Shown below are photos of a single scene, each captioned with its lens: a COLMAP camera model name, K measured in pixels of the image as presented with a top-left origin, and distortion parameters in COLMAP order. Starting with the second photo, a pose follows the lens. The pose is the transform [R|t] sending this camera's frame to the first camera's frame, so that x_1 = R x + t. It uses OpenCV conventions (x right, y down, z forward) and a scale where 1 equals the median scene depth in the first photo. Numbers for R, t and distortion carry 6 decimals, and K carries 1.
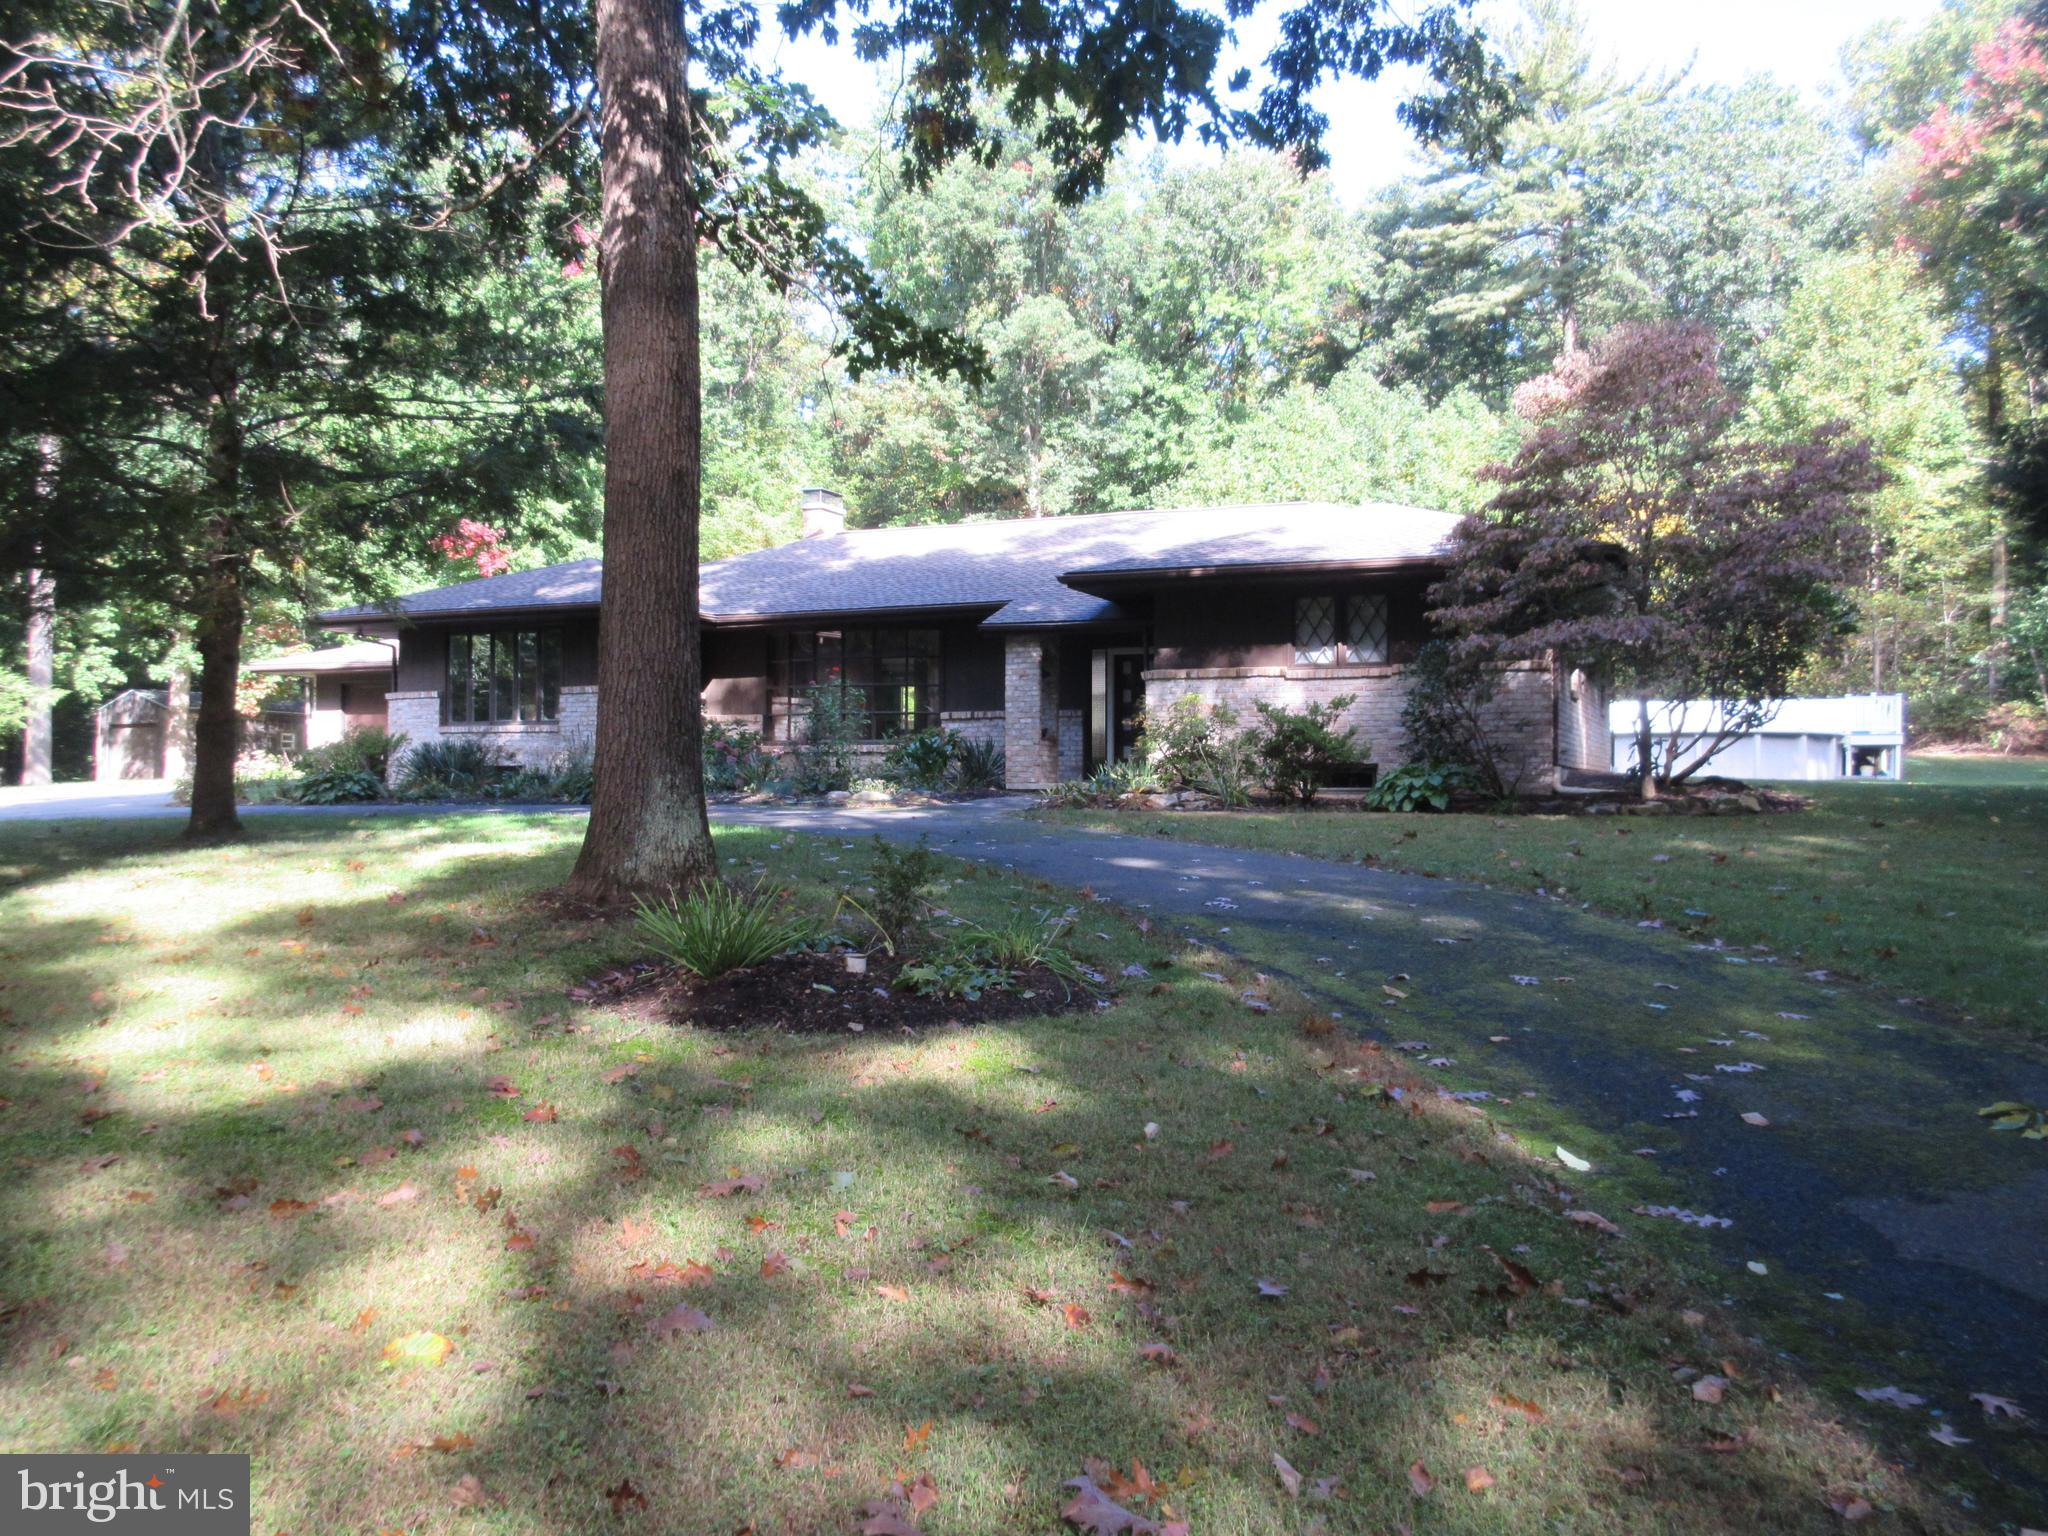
lens RADIAL K [[1673.2, 0, 1023.4], [0, 1673.2, 760.1], [0, 0, 1]] dist [0.001436, 0.005745]
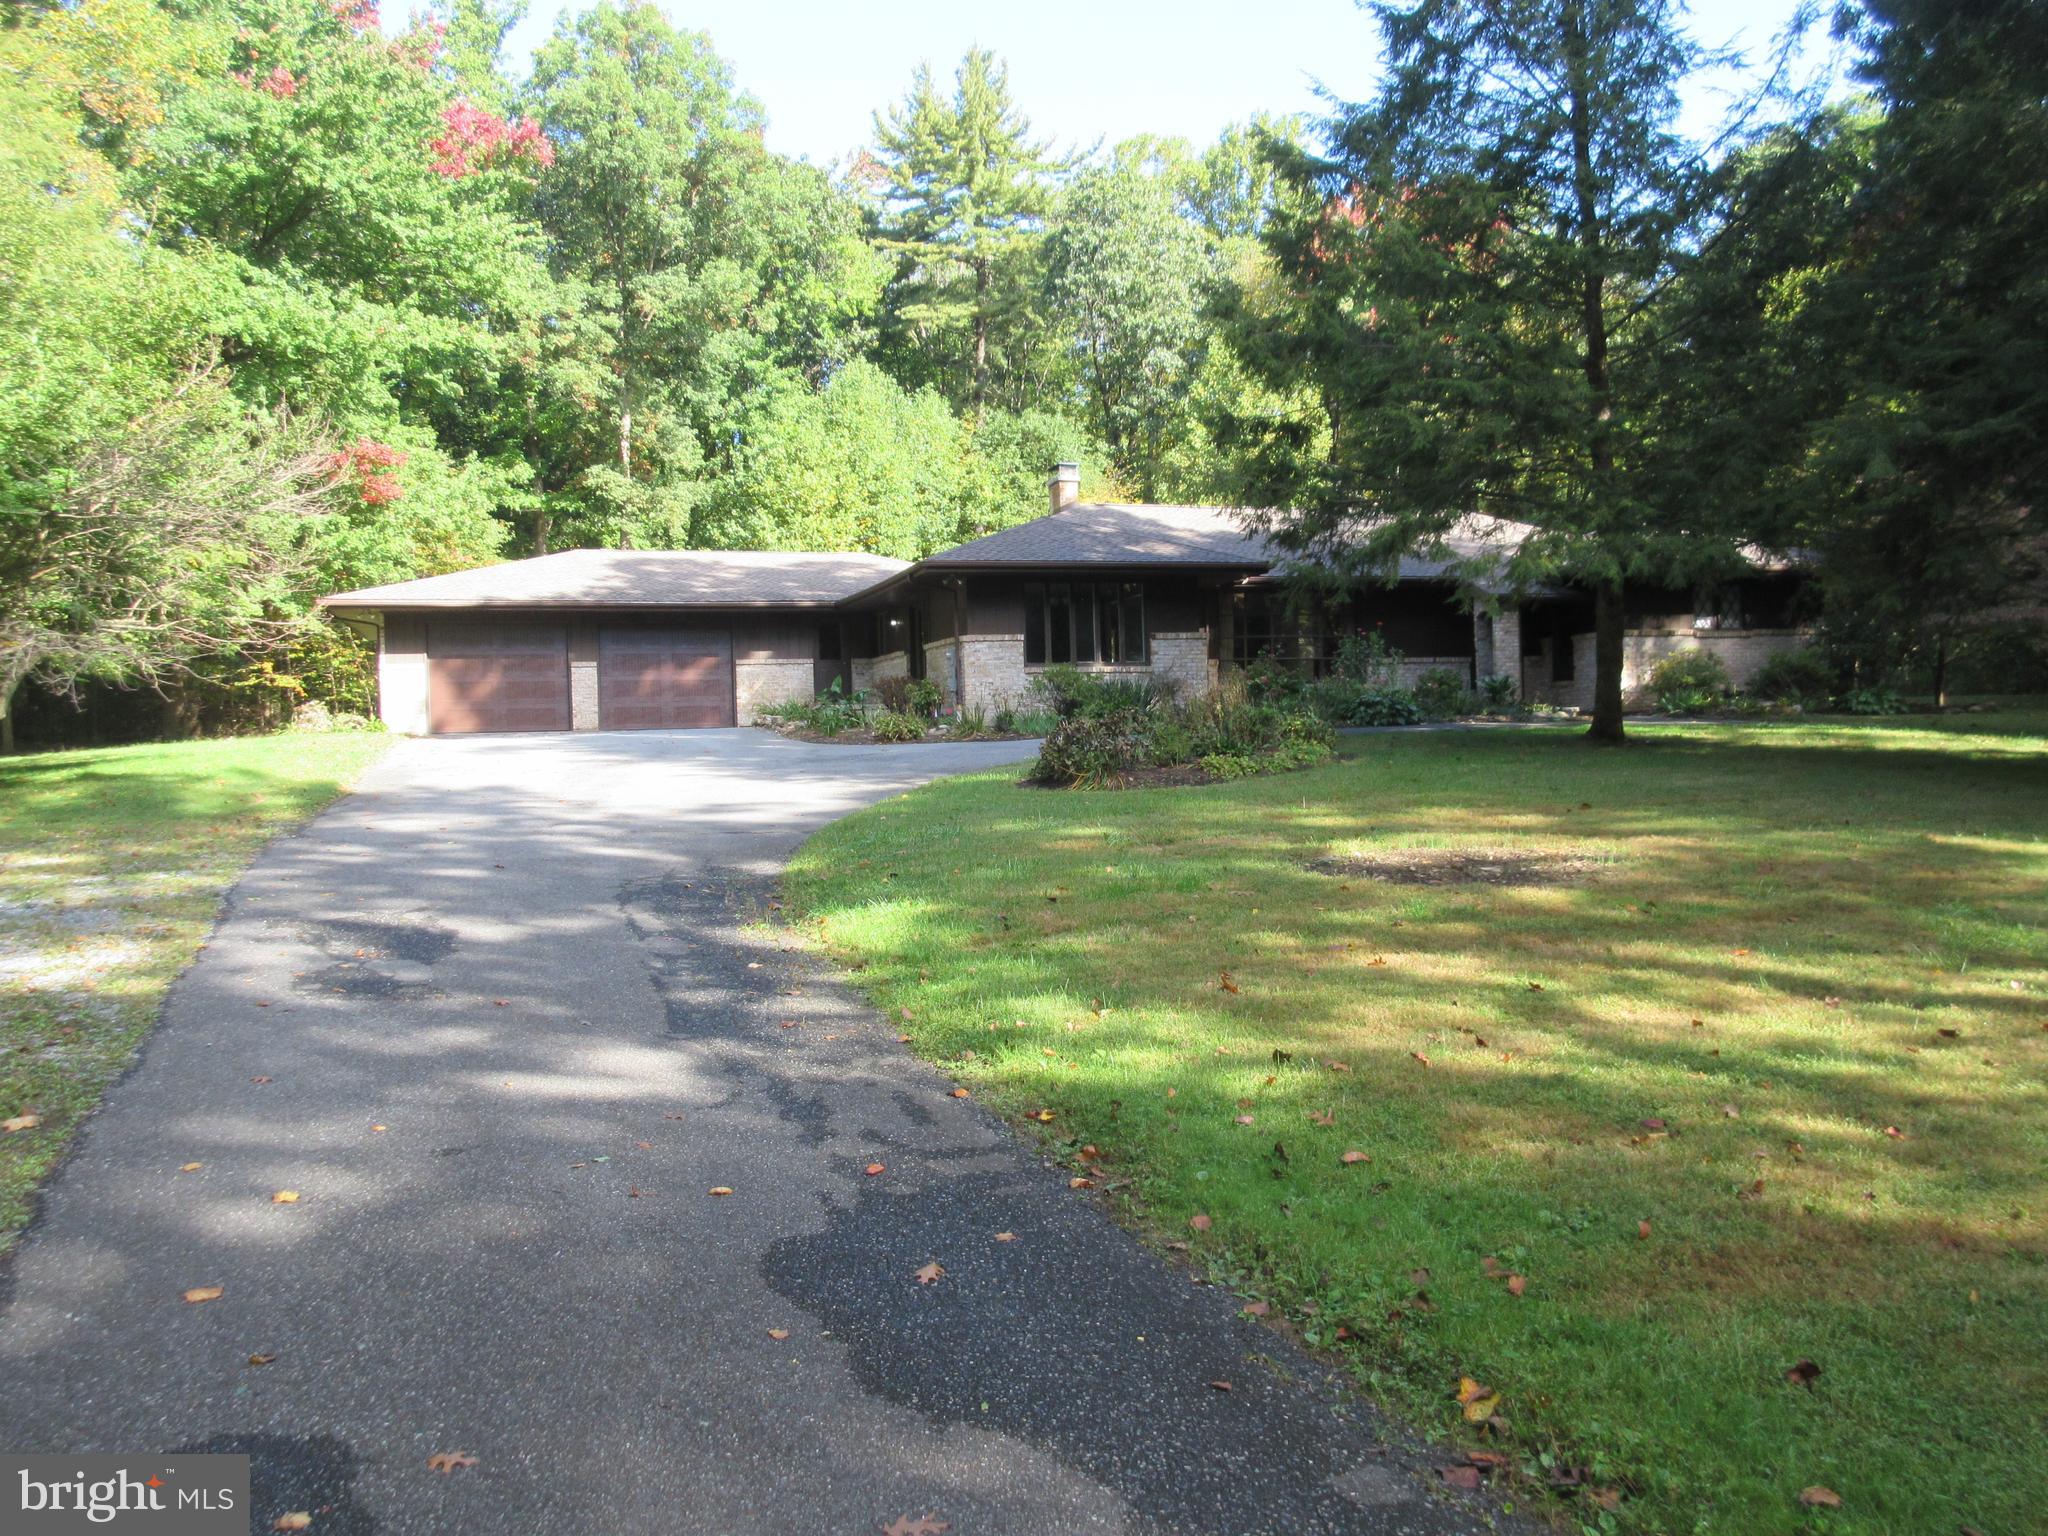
lens RADIAL K [[1673.2, 0, 1023.4], [0, 1673.2, 760.1], [0, 0, 1]] dist [0.001436, 0.005745]
pose [[0.766546, -0.026904, 0.641626, -1.101563], [0.016058, 0.999613, 0.022731, 0.016490], [-0.641989, -0.007121, 0.766681, 0.172244]]
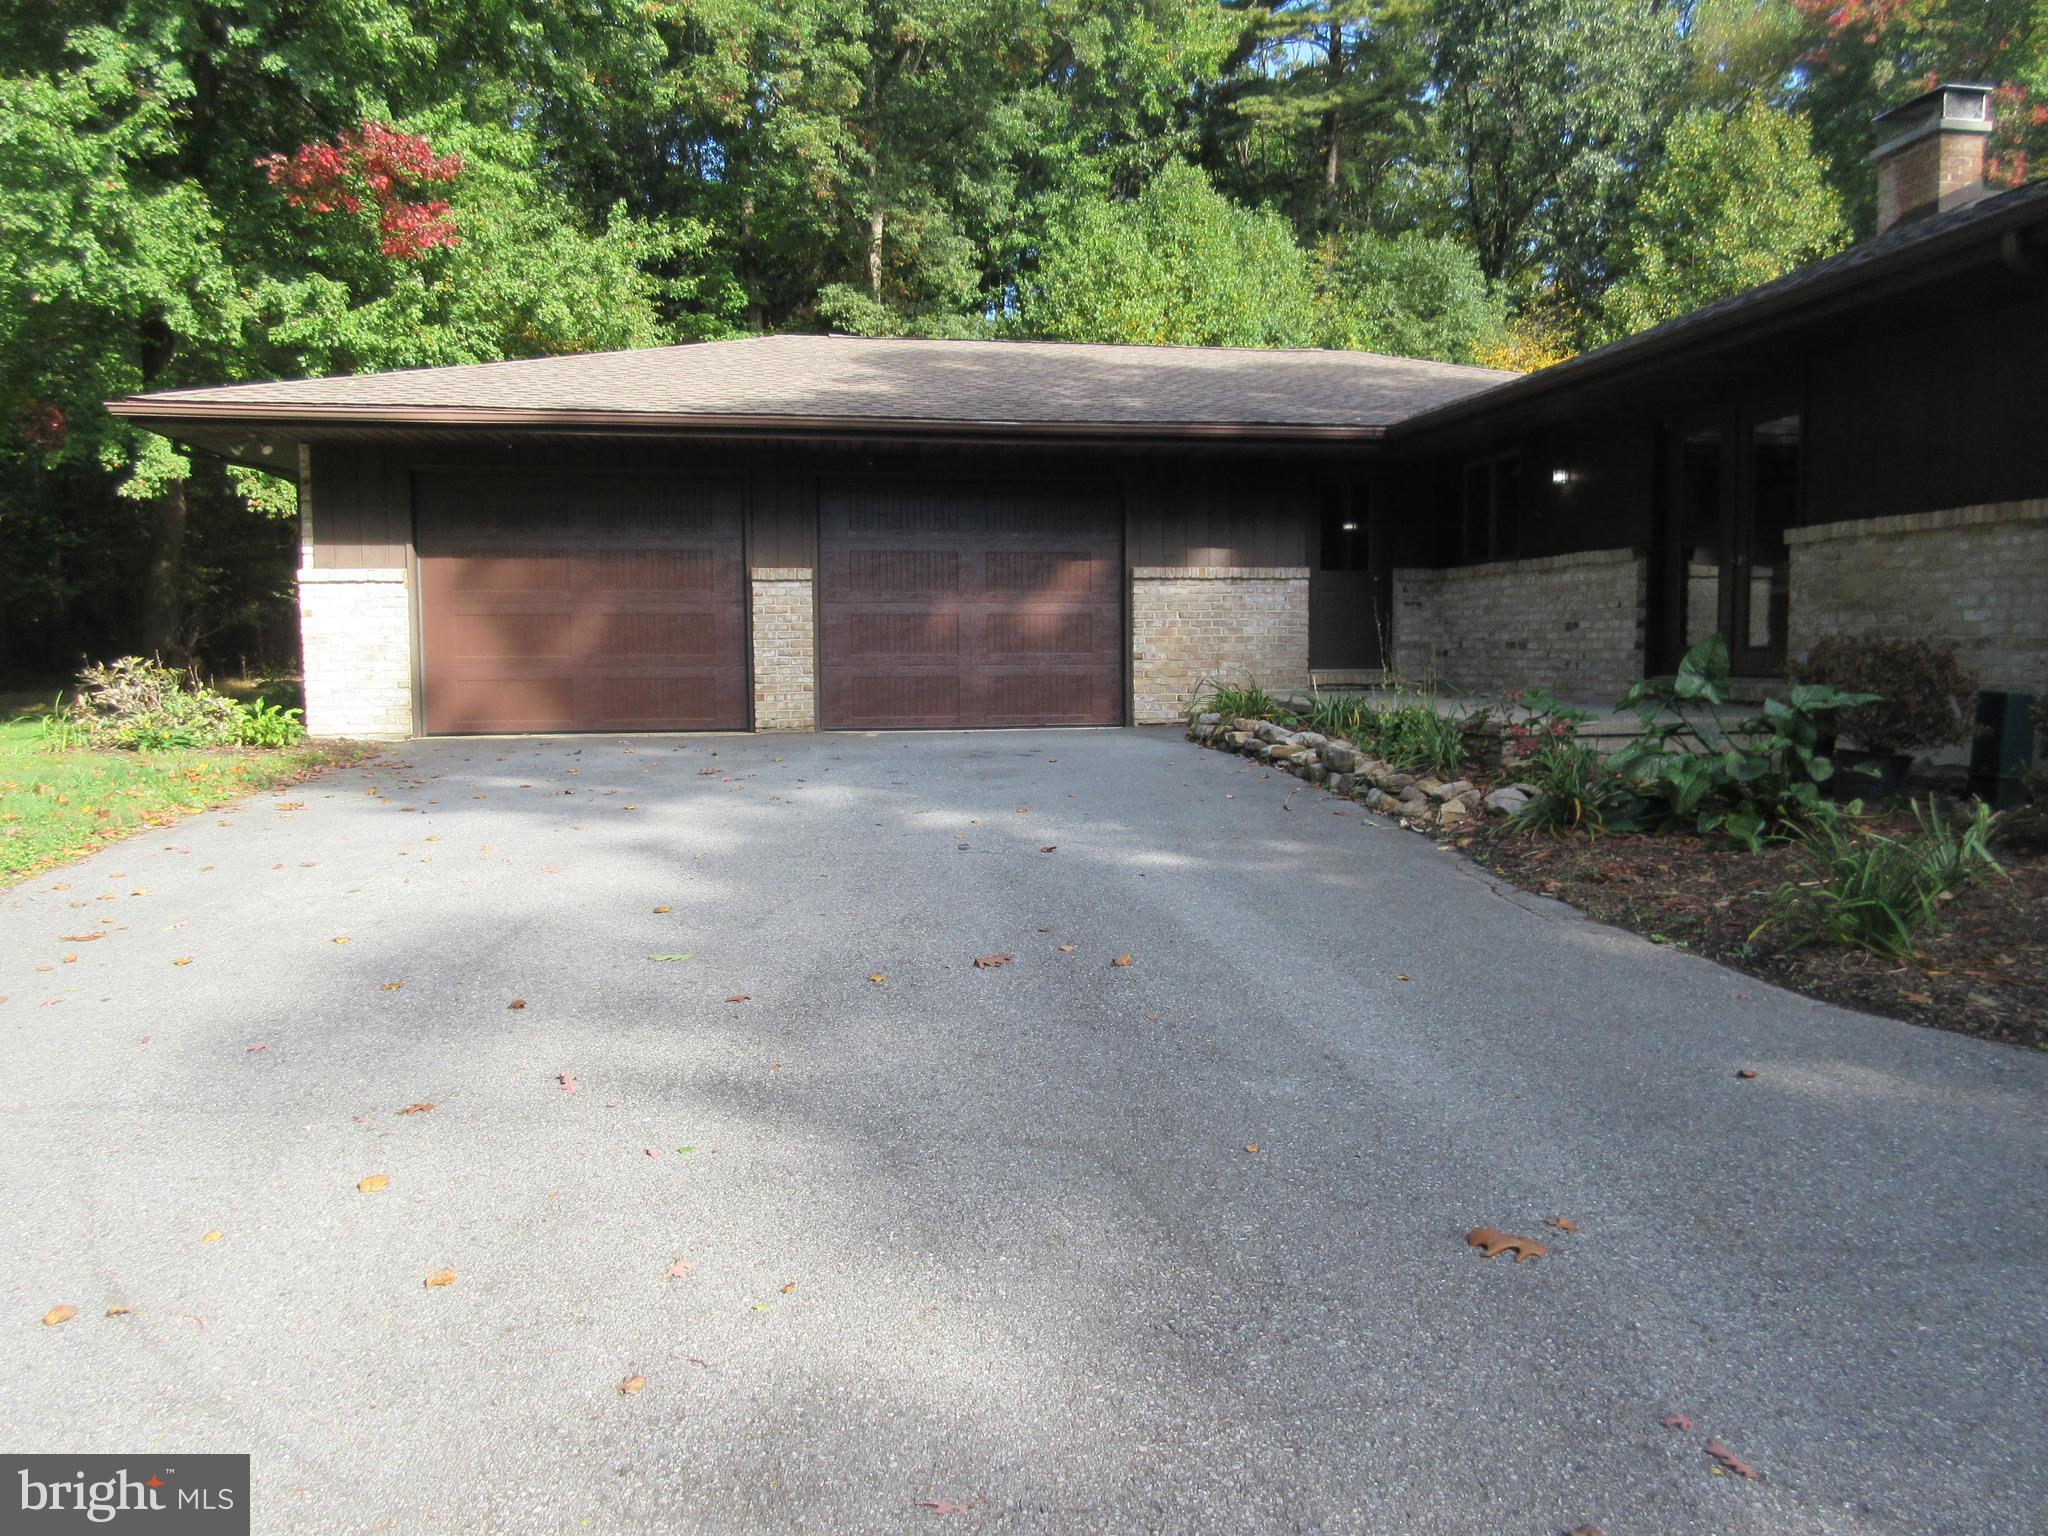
lens RADIAL K [[1520.8, 0, 1050.8], [0, 1520.8, 773.4], [0, 0, 1]] dist [-0.003912, 0.005950]
pose [[0.834375, -0.050905, 0.548841, -0.712681], [-0.001641, 0.995492, 0.094826, -0.017687], [-0.551194, -0.080021, 0.830531, 0.957916]]
